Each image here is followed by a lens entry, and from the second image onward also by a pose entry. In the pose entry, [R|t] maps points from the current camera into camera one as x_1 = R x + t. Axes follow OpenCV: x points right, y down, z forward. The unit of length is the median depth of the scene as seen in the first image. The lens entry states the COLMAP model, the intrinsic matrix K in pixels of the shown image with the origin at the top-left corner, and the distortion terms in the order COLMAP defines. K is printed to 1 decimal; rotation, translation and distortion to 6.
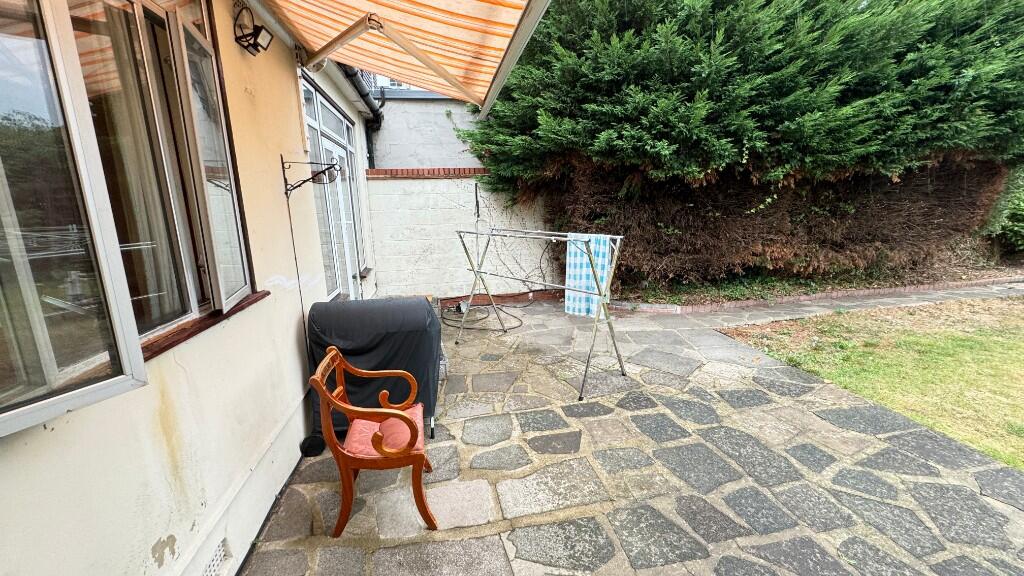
lens RADIAL K [[407.1, 0, 512.5], [0, 407.1, 287.7], [0, 0, 1]] dist [-0.002527, 0.000314]
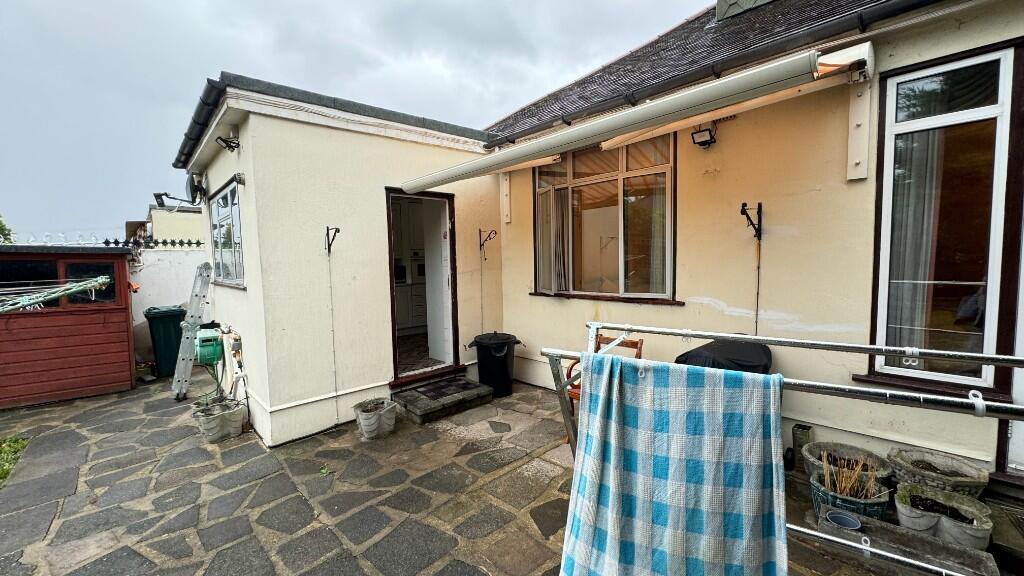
lens RADIAL K [[407.1, 0, 510.6], [0, 407.1, 289.8], [0, 0, 1]] dist [-0.002527, 0.000314]
pose [[-0.841096, 0.078232, -0.535198, 0.746963], [-0.071640, 0.964654, 0.253594, -0.375275], [0.536120, 0.251638, -0.805763, 1.806366]]
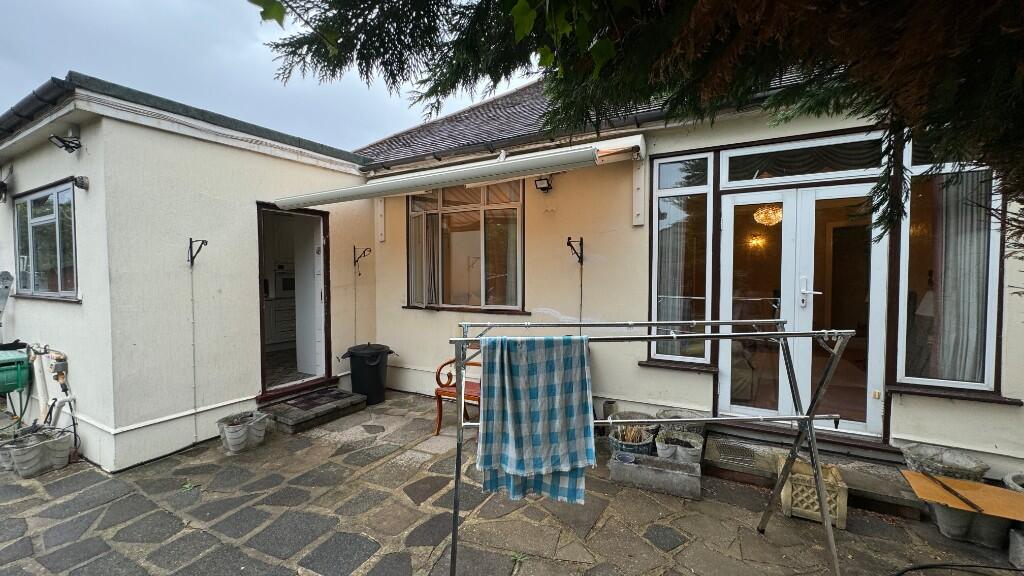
lens RADIAL K [[407.1, 0, 509.9], [0, 407.1, 287.8], [0, 0, 1]] dist [-0.002527, 0.000314]
pose [[-0.636266, 0.045156, -0.770147, 0.911025], [-0.142813, 0.974137, 0.175103, -0.421316], [0.758136, 0.221399, -0.613361, 2.004480]]
